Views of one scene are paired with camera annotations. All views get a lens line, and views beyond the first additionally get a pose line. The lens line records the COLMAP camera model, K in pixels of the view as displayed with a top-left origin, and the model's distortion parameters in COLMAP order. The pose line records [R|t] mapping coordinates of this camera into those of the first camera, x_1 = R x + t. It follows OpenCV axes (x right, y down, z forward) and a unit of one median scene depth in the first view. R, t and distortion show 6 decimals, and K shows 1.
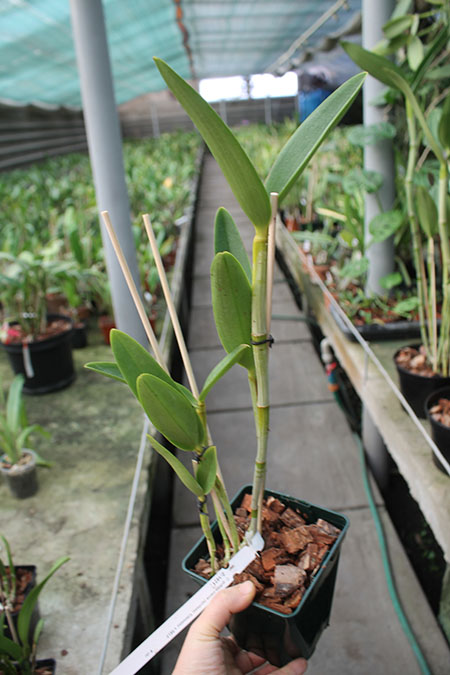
lens RADIAL K [[577.7, 0, 227.2], [0, 577.7, 341.1], [0, 0, 1]] dist [-0.172754, 0.123395]
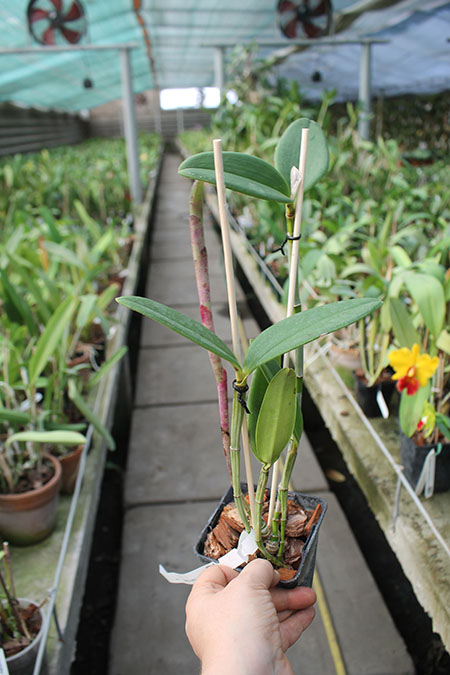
lens RADIAL K [[577.7, 0, 231.0], [0, 577.7, 337.1], [0, 0, 1]] dist [-0.172754, 0.123395]
pose [[0.996242, 0.009638, 0.086078, 0.003457], [-0.008211, 0.999823, -0.016913, 0.093560], [-0.086225, 0.016142, 0.996145, -0.230687]]
